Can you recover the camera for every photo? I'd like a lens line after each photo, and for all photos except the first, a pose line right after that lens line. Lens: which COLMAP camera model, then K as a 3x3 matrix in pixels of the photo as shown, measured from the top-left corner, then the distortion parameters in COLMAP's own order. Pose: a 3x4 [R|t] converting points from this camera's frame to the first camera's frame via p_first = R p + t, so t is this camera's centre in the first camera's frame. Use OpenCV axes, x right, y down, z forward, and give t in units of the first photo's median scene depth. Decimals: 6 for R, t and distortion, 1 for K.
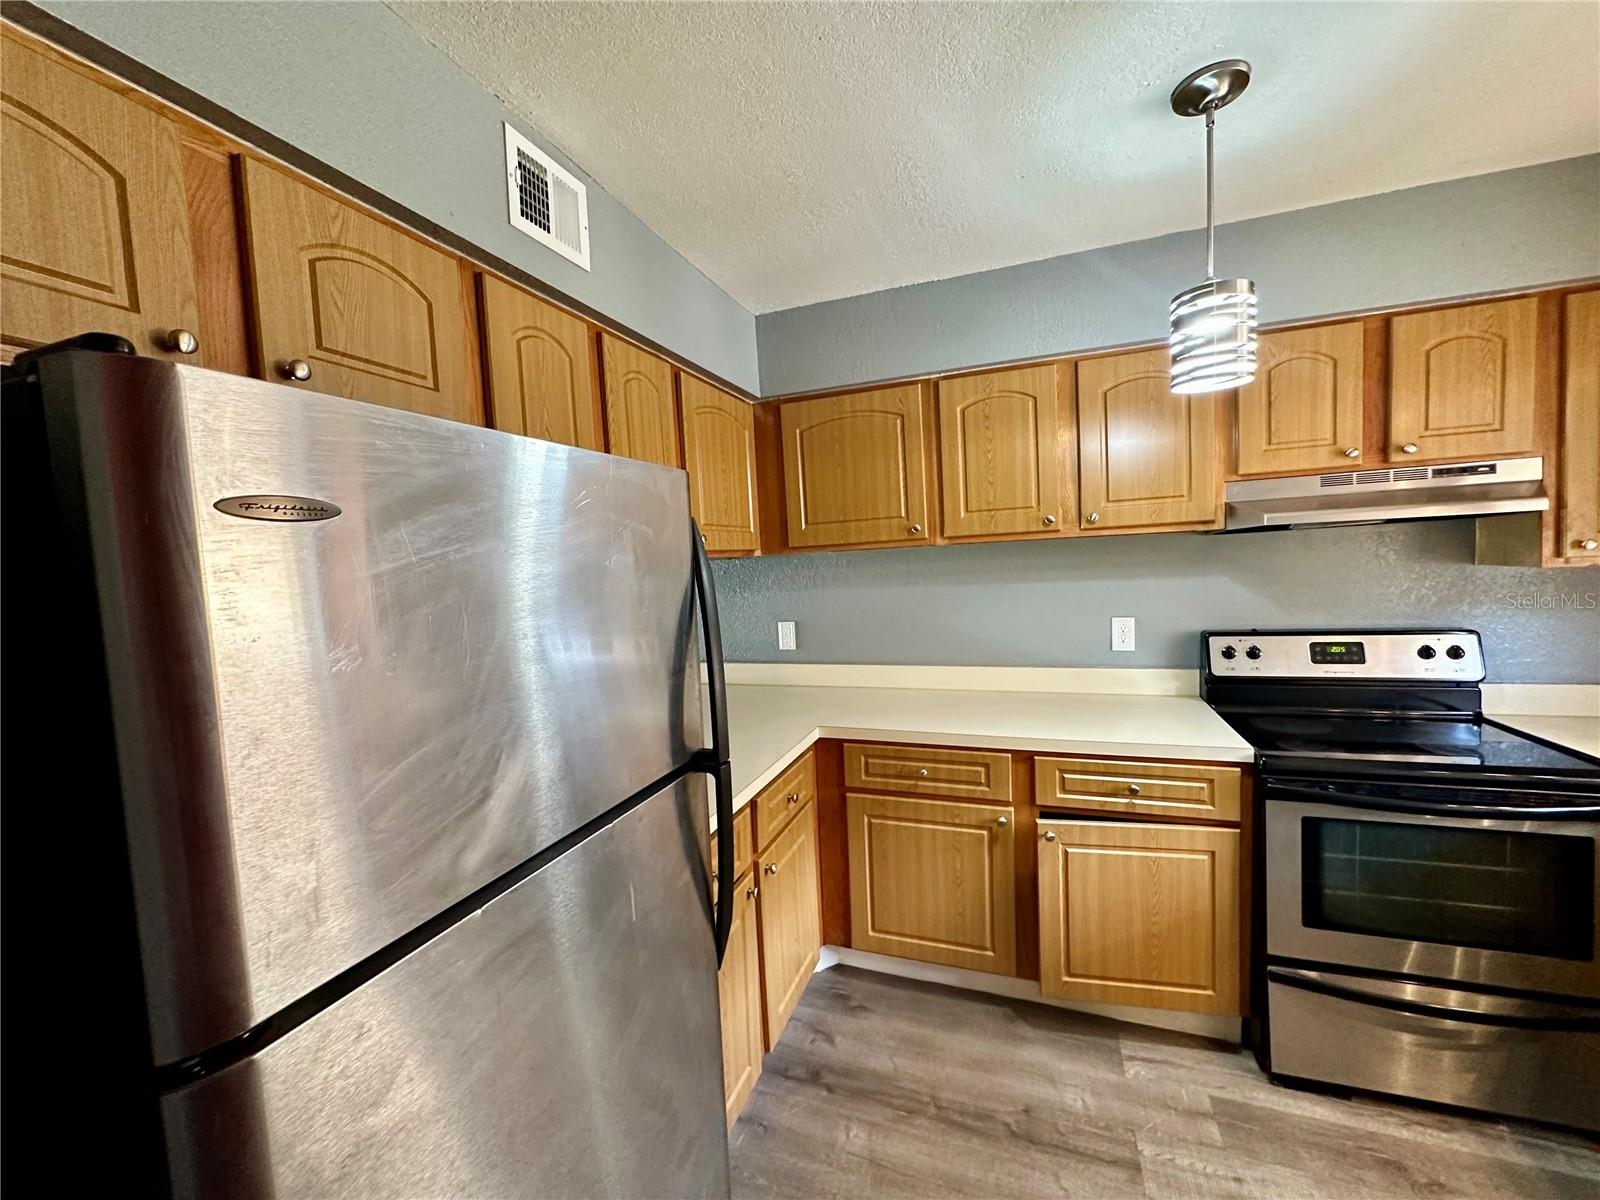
lens RADIAL K [[636.1, 0, 801.5], [0, 636.1, 601.4], [0, 0, 1]] dist [-0.000609, 0.000544]
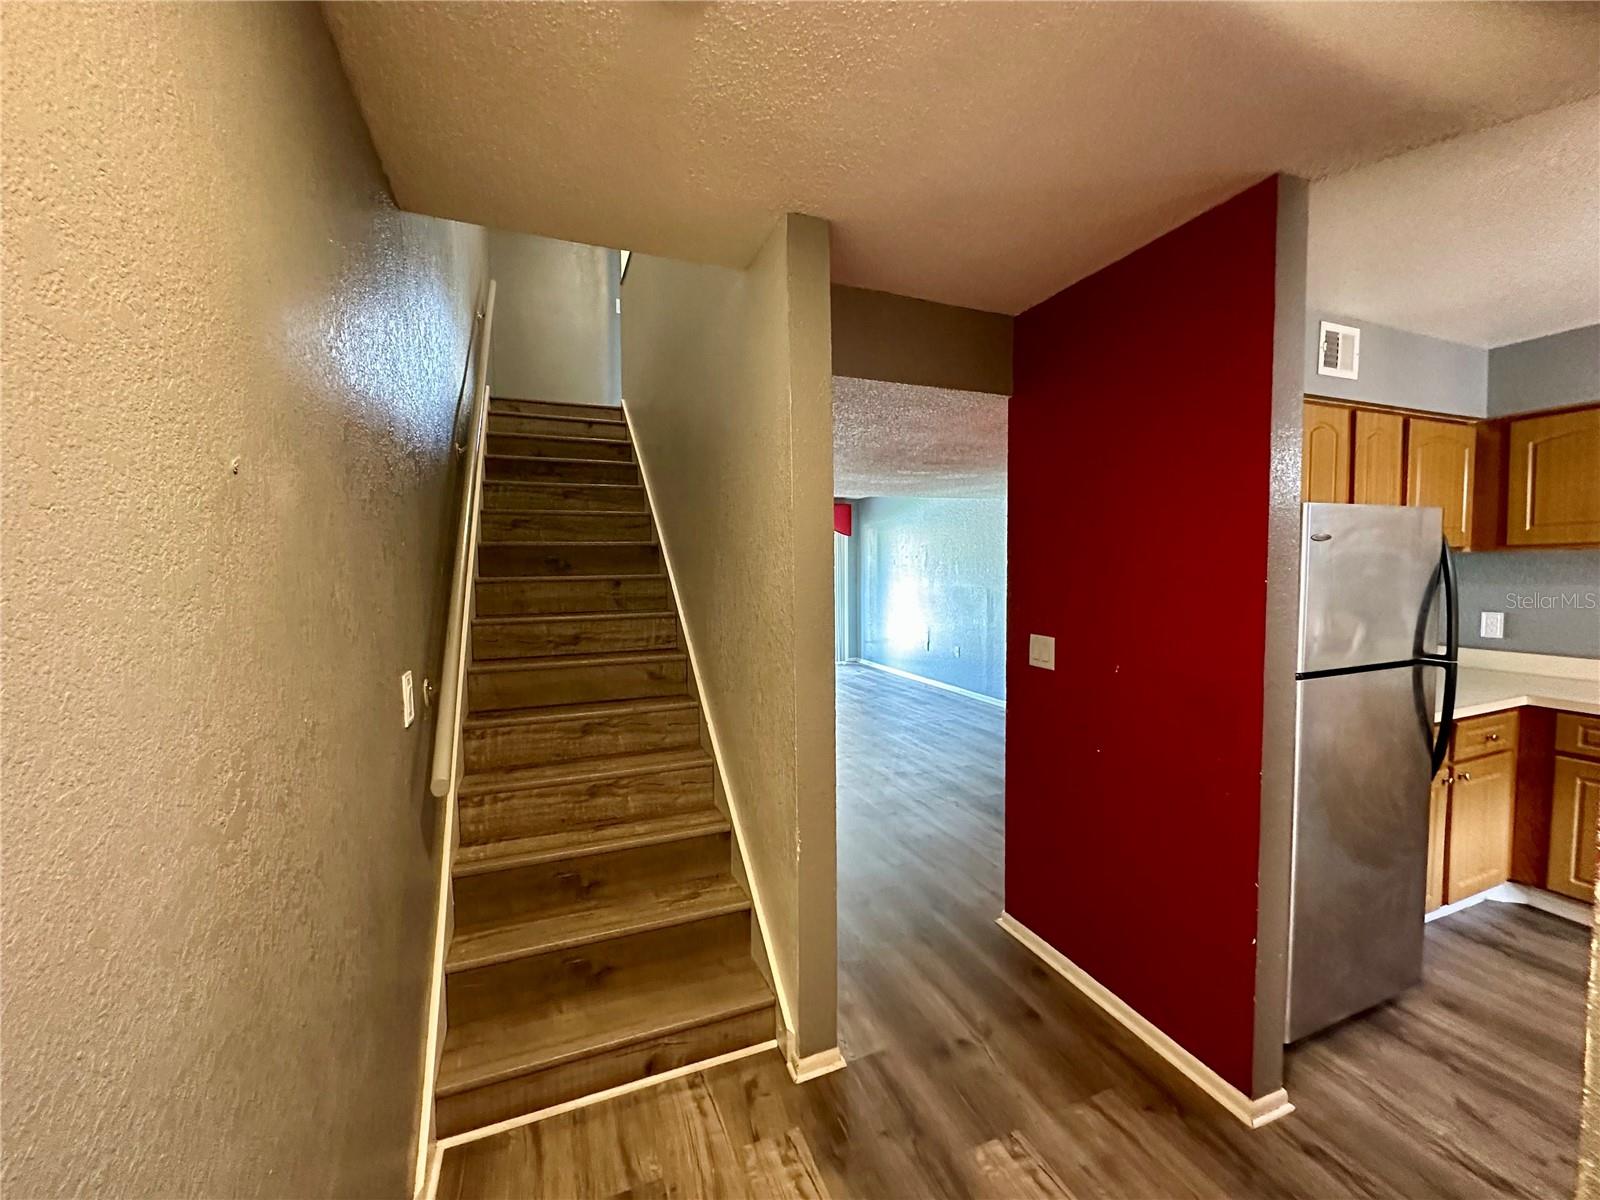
lens RADIAL K [[650.1, 0, 800.0], [0, 650.1, 600.0], [0, 0, 1]] dist [-0.000046, -0.000098]
pose [[0.673251, 0.080922, -0.734972, -0.010587], [-0.072317, 0.996434, 0.043466, 0.064120], [0.735869, 0.023888, 0.676703, -0.867295]]
